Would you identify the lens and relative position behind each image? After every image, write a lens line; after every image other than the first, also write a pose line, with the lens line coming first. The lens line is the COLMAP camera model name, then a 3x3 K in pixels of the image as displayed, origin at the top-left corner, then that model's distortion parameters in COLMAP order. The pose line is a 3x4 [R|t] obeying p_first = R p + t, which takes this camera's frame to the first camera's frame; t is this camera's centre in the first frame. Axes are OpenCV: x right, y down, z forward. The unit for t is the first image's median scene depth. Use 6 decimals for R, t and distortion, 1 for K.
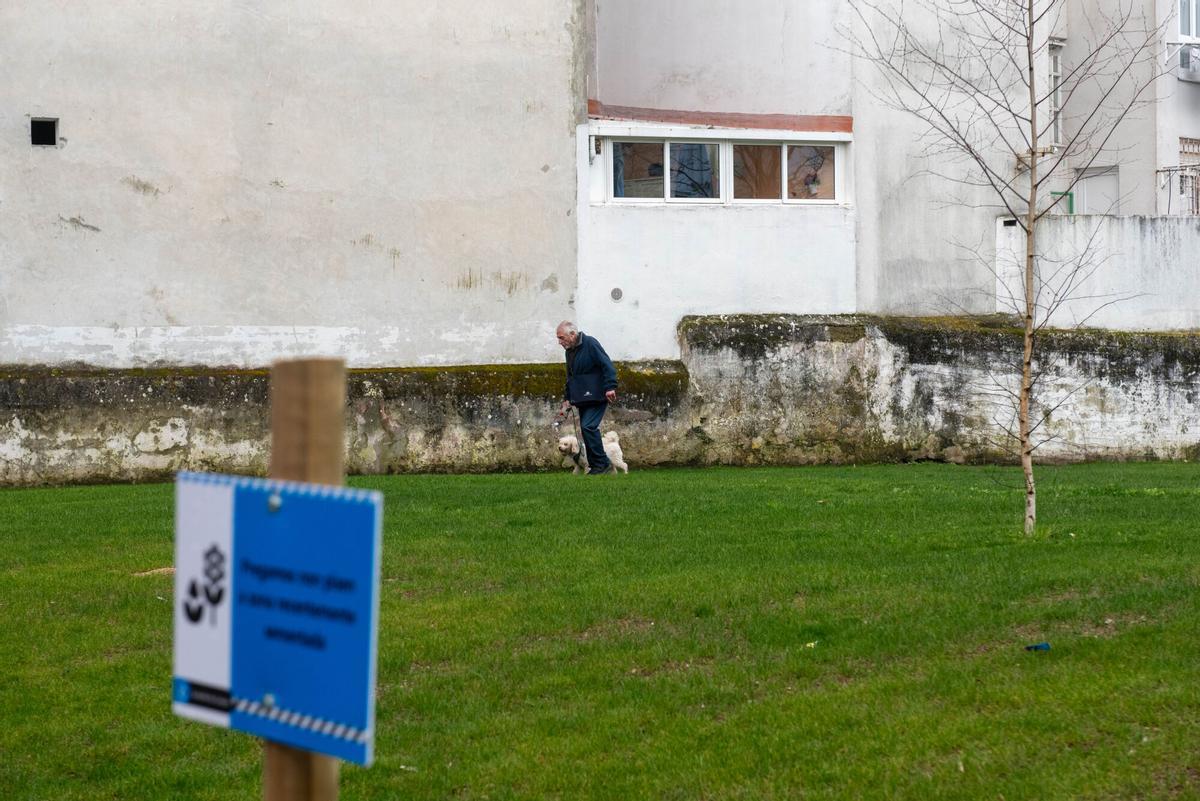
lens RADIAL K [[2311.9, 0, 595.9], [0, 2311.9, 404.1], [0, 0, 1]] dist [0.092112, 0.000000]
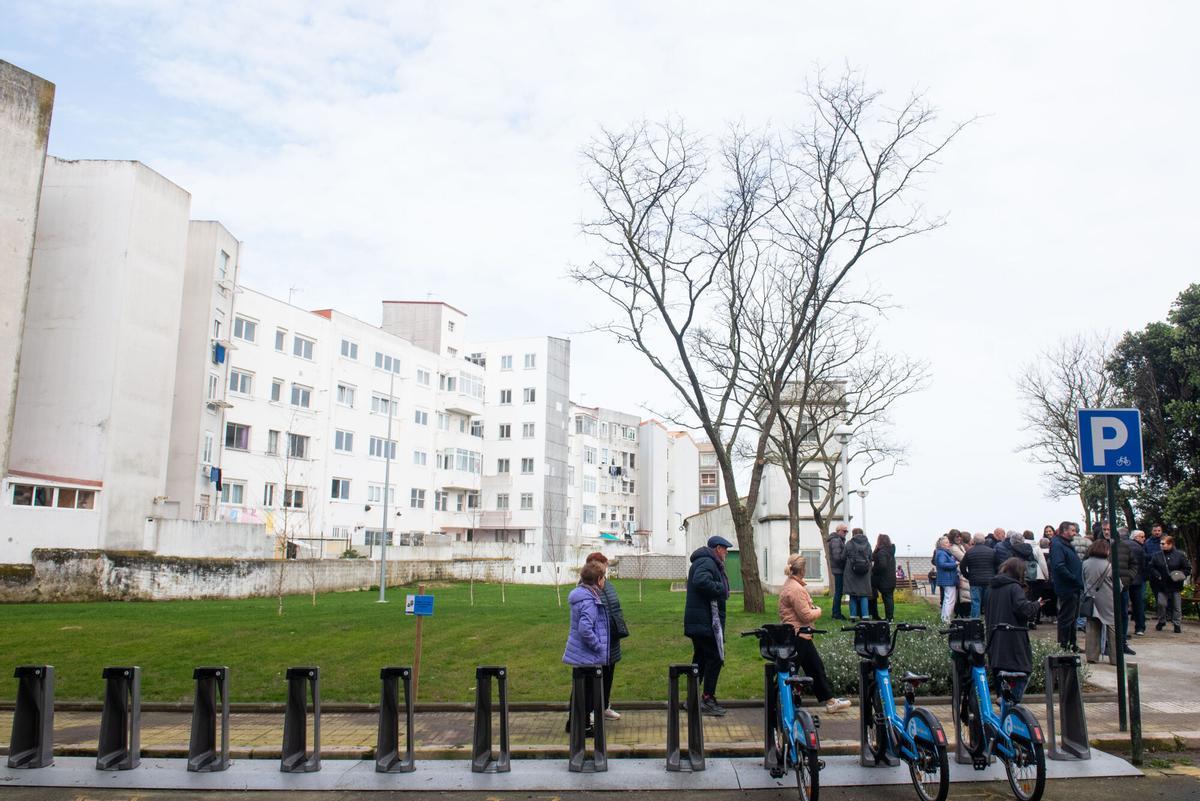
lens RADIAL K [[850.3, 0, 599.0], [0, 850.3, 408.3], [0, 0, 1]] dist [-0.044734, -0.002520]
pose [[0.718701, 0.138981, 0.681288, -0.181449], [-0.000349, 0.979892, -0.199528, -0.003505], [-0.695319, 0.143163, 0.704298, -0.215217]]
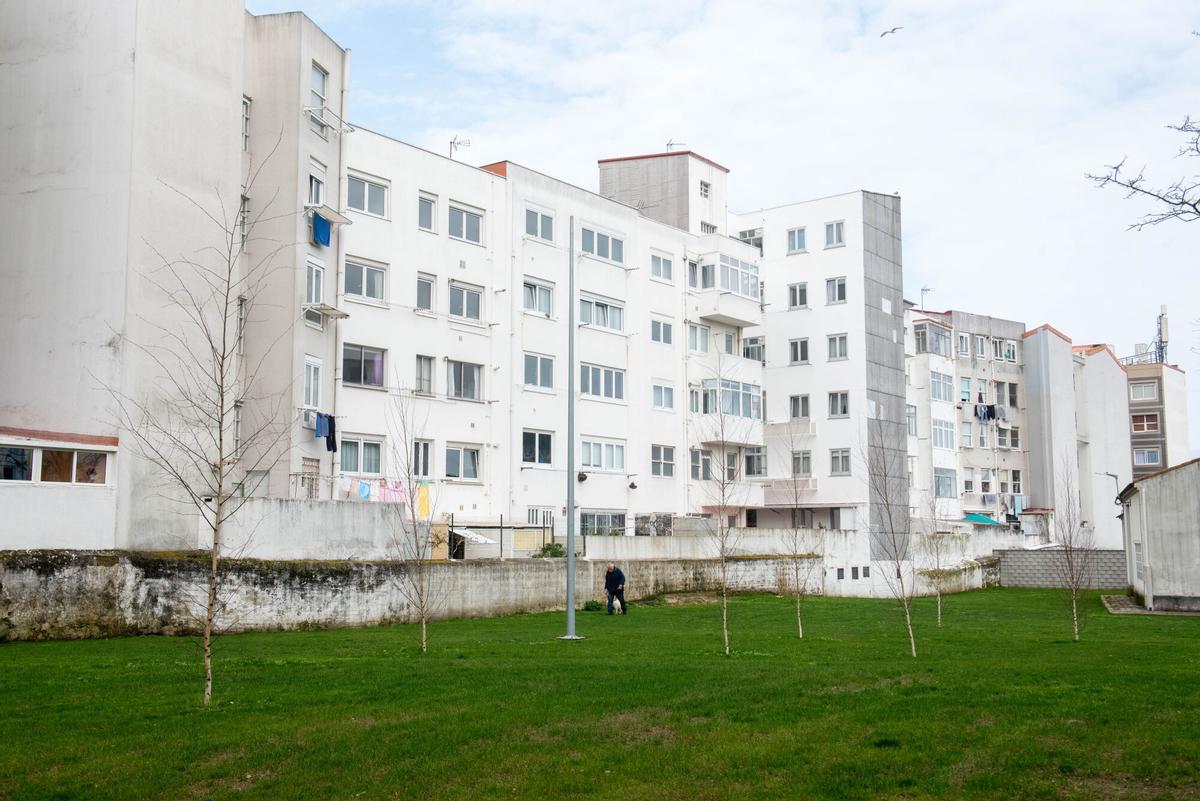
lens RADIAL K [[1208.8, 0, 605.7], [0, 1208.8, 401.8], [0, 0, 1]] dist [0.044478, 0.000000]
pose [[0.881409, 0.071720, 0.466877, 0.002456], [-0.000054, 0.988421, -0.151736, -0.010223], [-0.472353, 0.133716, 0.871207, 0.009618]]
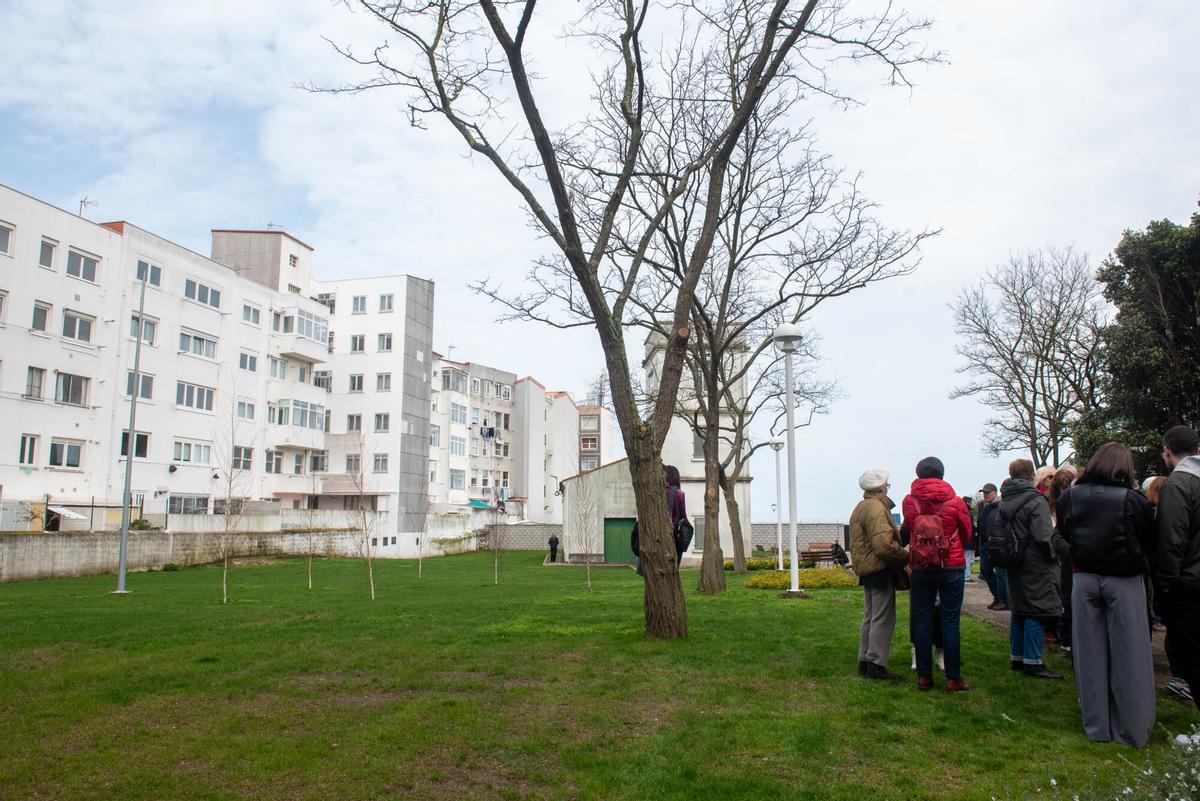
lens RADIAL K [[850.3, 0, 604.3], [0, 850.3, 401.1], [0, 0, 1]] dist [-0.044734, -0.002520]
pose [[0.611598, 0.127842, 0.780772, 0.039566], [0.013461, 0.985034, -0.171832, -0.010608], [-0.791054, 0.115602, 0.600724, -0.044087]]
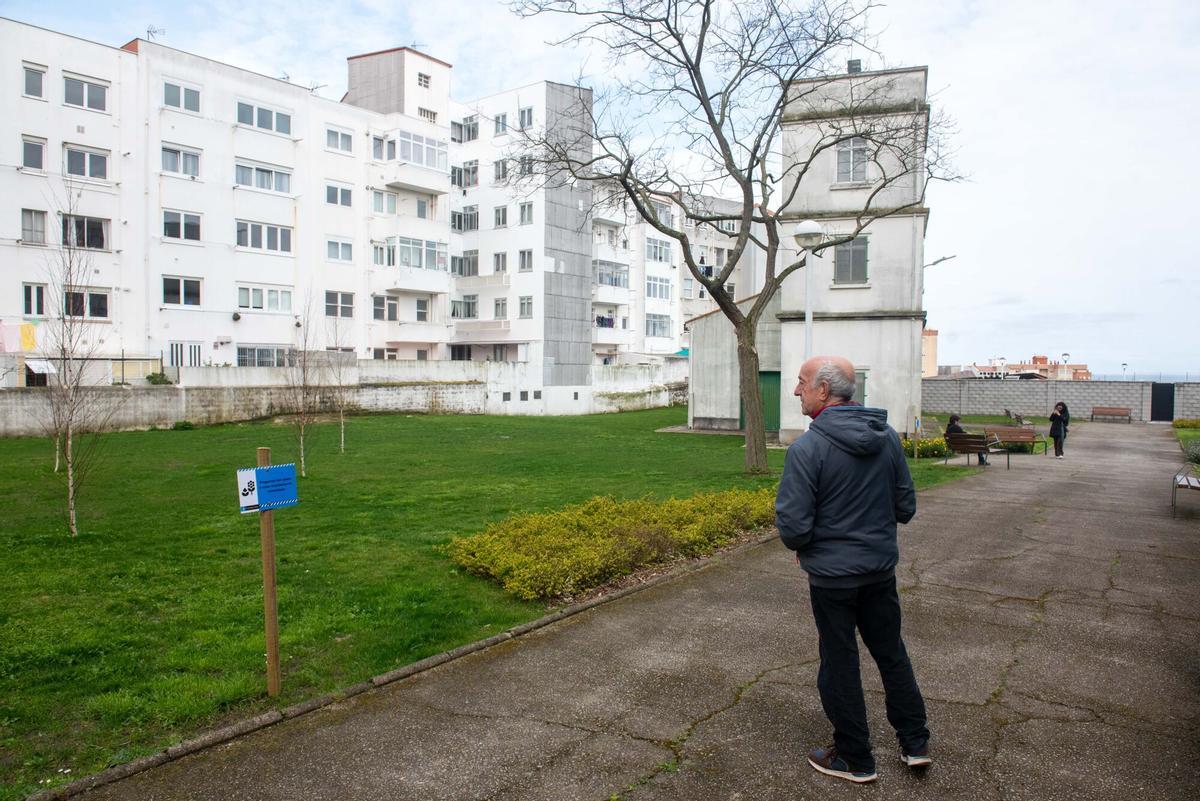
lens RADIAL K [[828.9, 0, 600.8], [0, 828.9, 406.5], [0, 0, 1]] dist [-0.049731, -0.003976]
pose [[0.874520, 0.000422, 0.484990, 0.633371], [-0.005804, 0.999937, 0.009595, -0.030188], [-0.484955, -0.011206, 0.874467, 0.019771]]
